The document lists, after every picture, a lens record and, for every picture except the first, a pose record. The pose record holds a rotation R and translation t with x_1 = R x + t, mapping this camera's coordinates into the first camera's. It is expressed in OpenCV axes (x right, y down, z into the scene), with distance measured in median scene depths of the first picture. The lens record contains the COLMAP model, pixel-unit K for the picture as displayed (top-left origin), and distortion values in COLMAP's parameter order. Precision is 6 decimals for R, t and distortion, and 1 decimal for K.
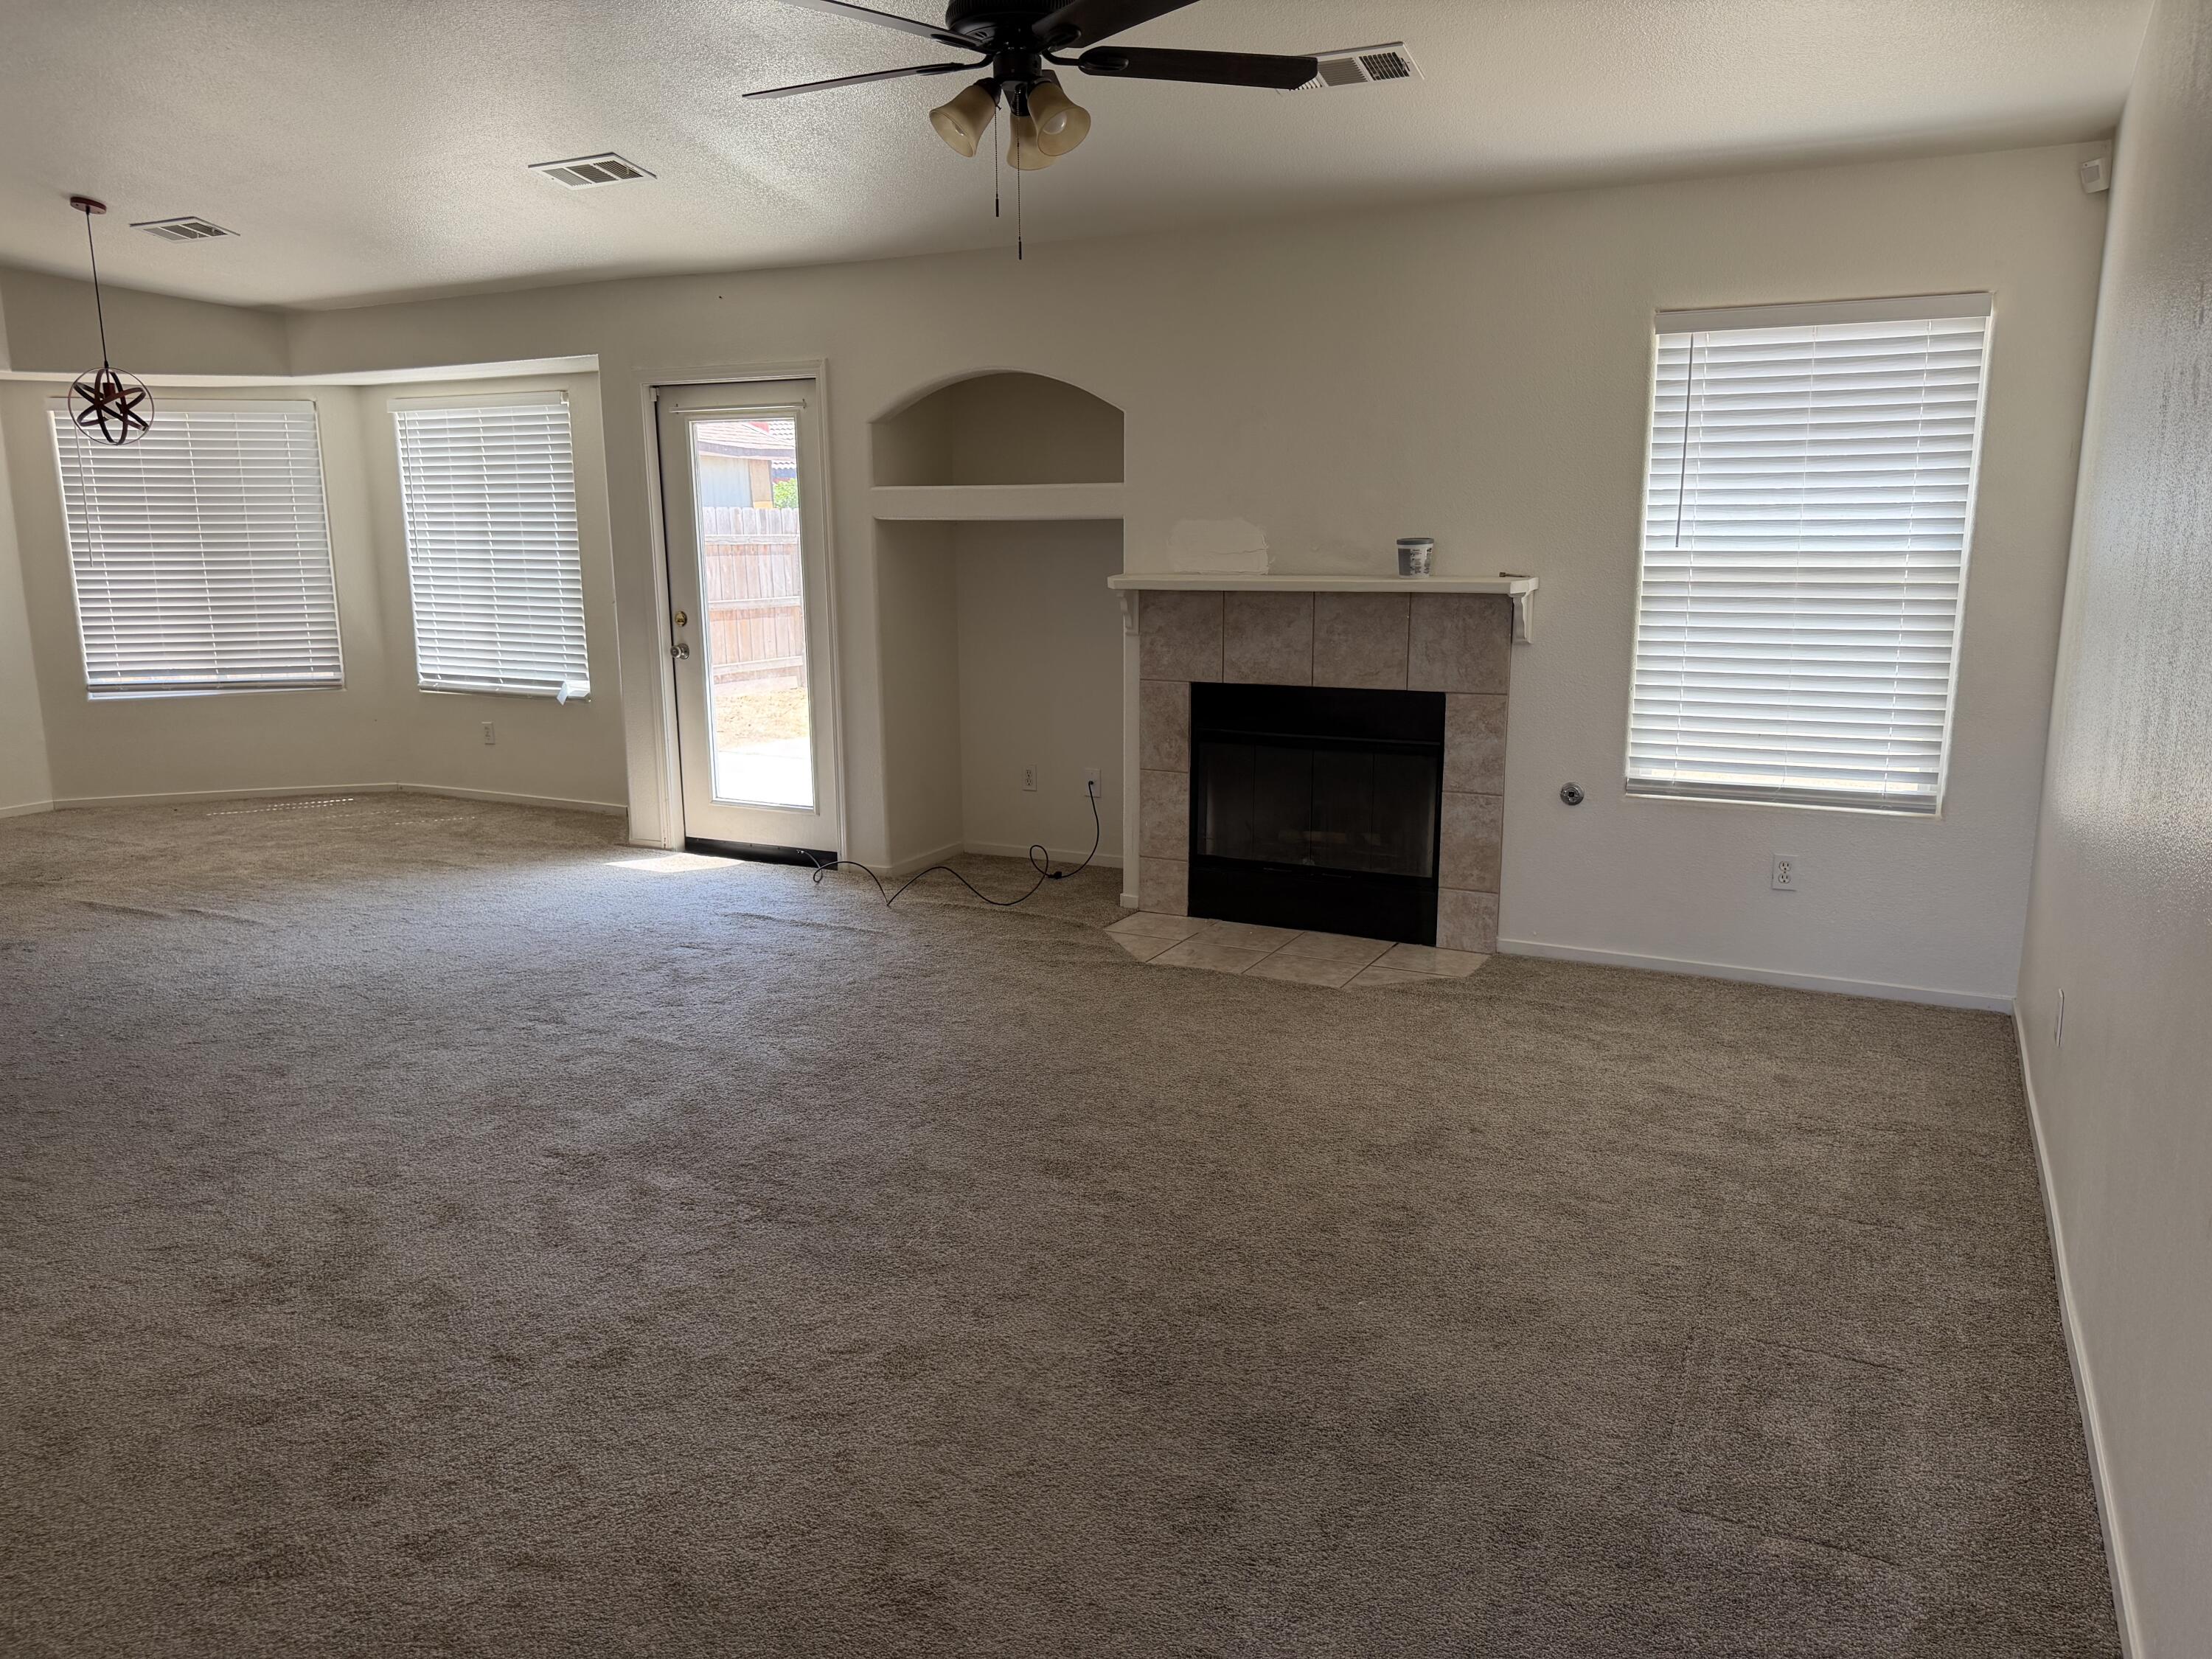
lens RADIAL K [[1548.0, 0, 1114.8], [0, 1548.0, 833.4], [0, 0, 1]] dist [0.047089, -0.066108]
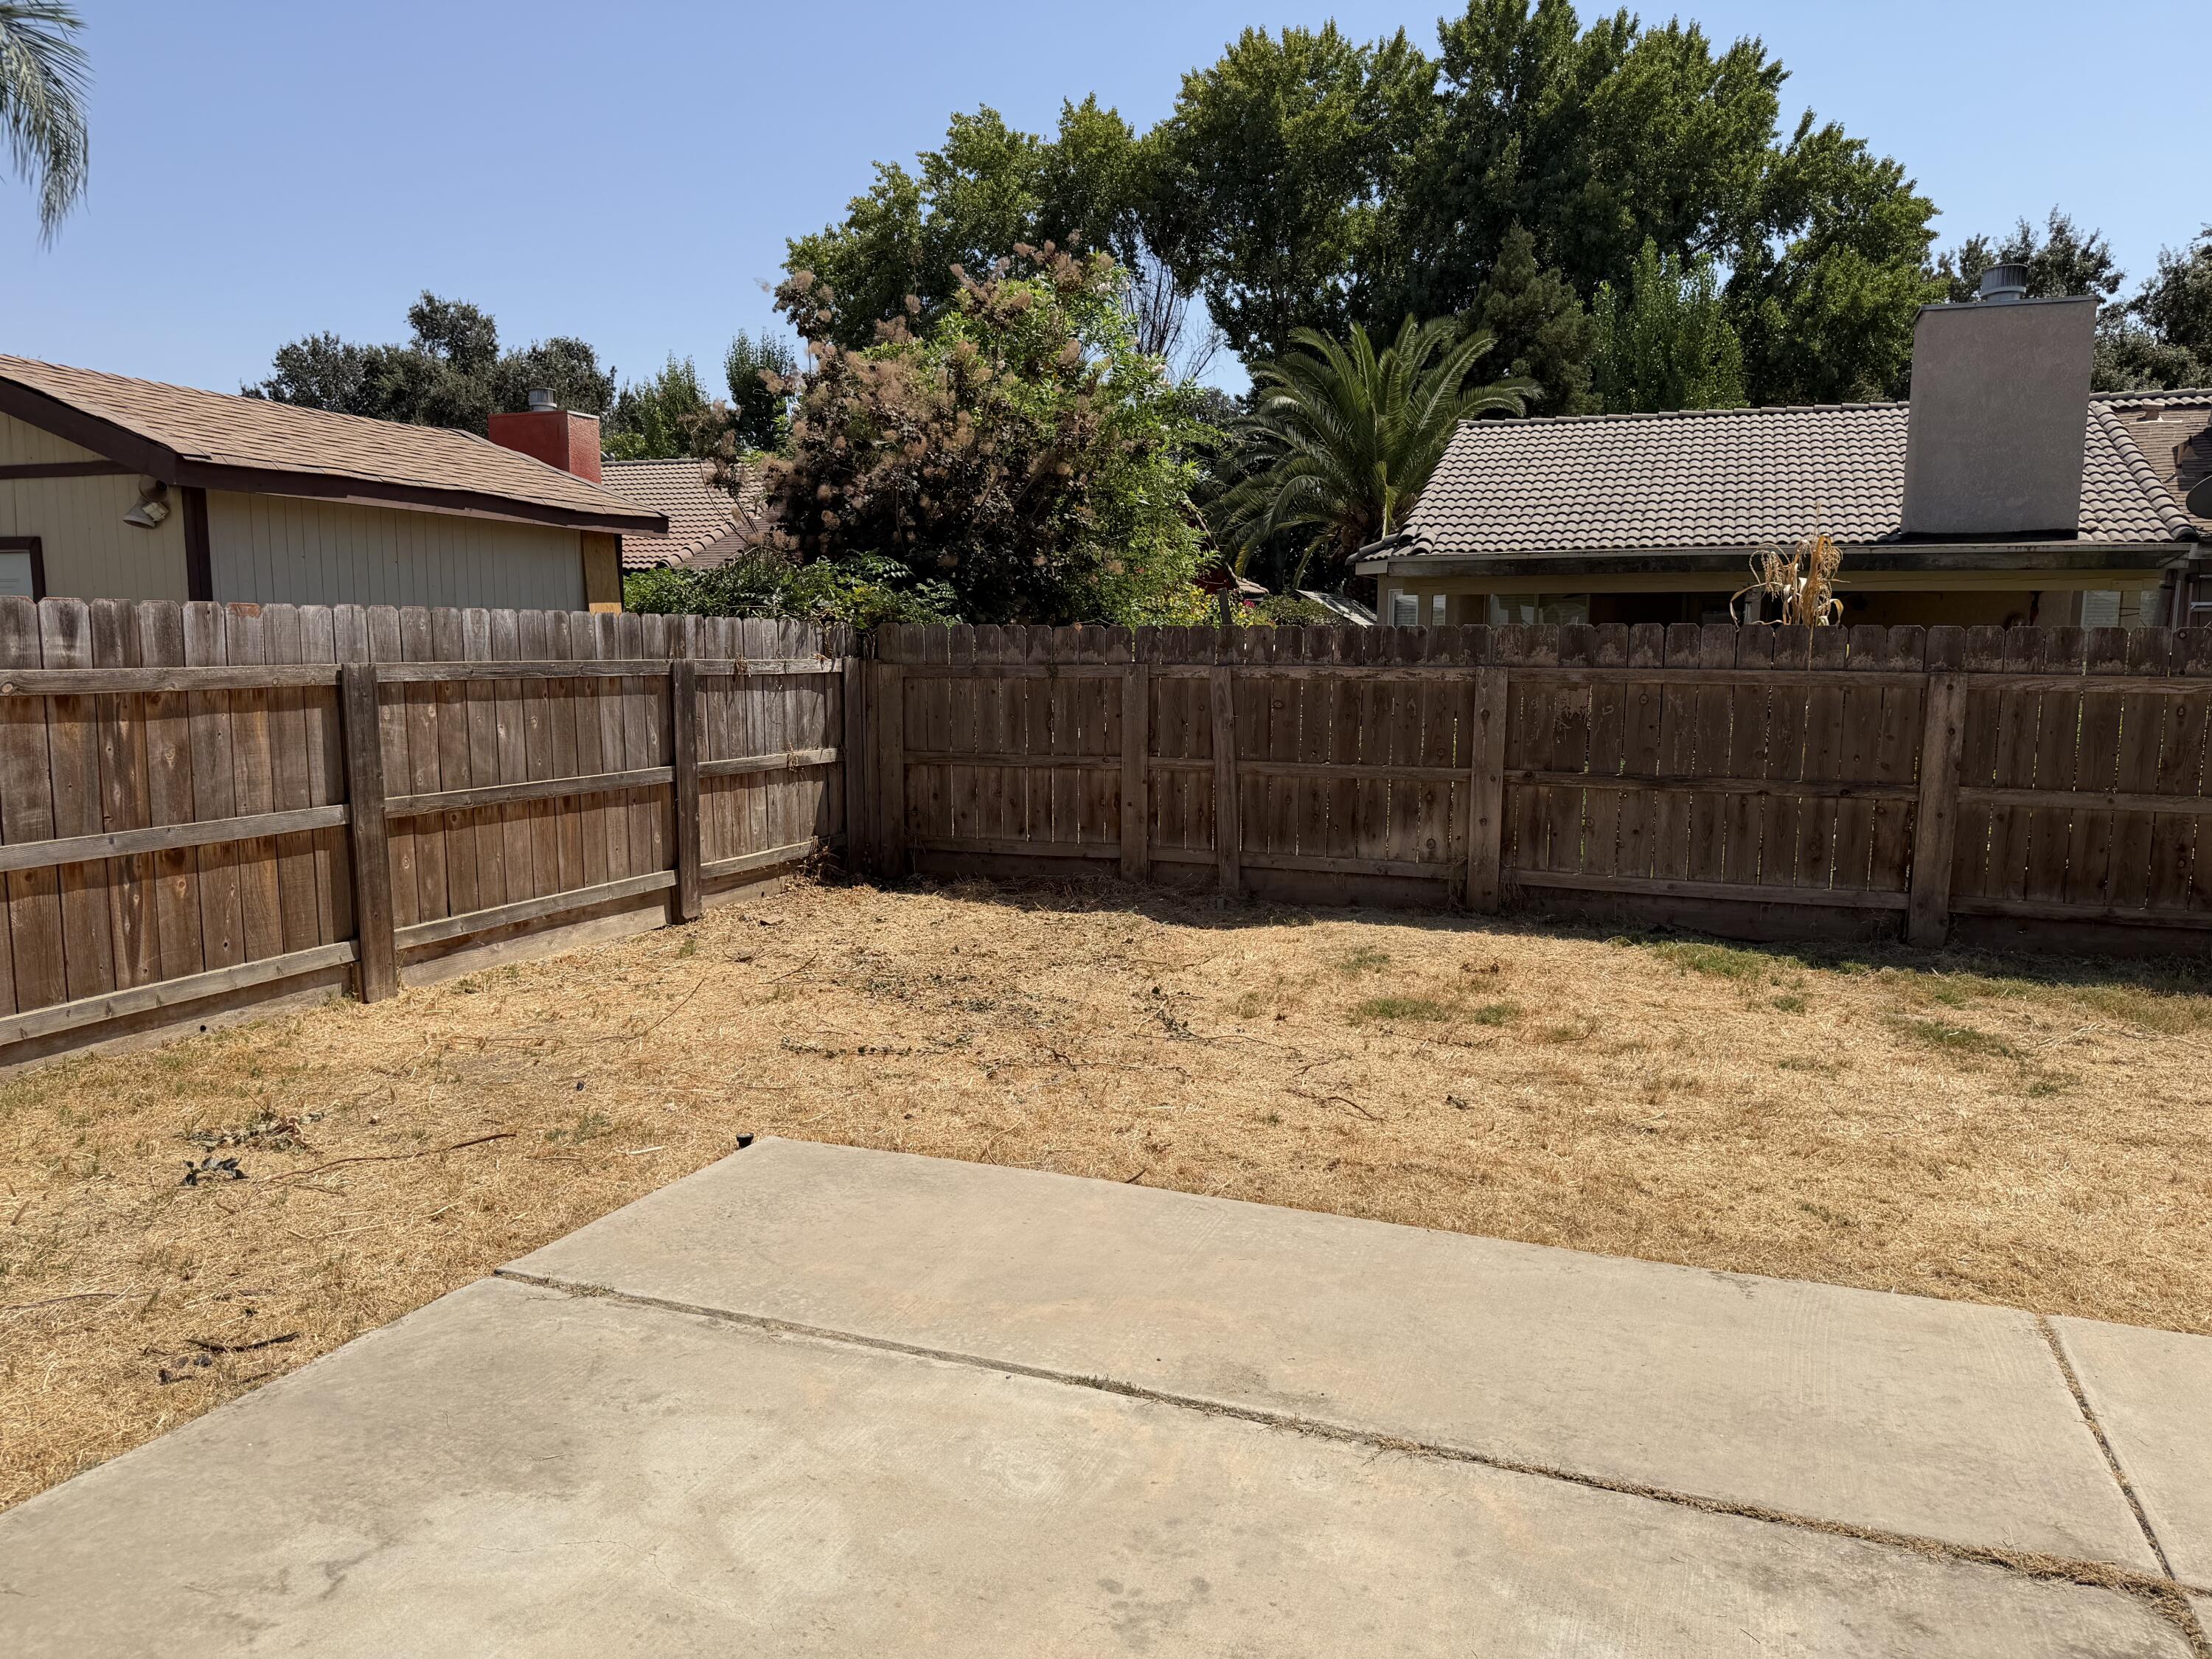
lens RADIAL K [[1548.0, 0, 1113.5], [0, 1548.0, 834.8], [0, 0, 1]] dist [0.047089, -0.066108]
pose [[0.994570, -0.008394, 0.103735, -0.105384], [0.016006, 0.997220, -0.072773, -0.087247], [-0.102836, 0.074039, 0.991939, 0.437804]]
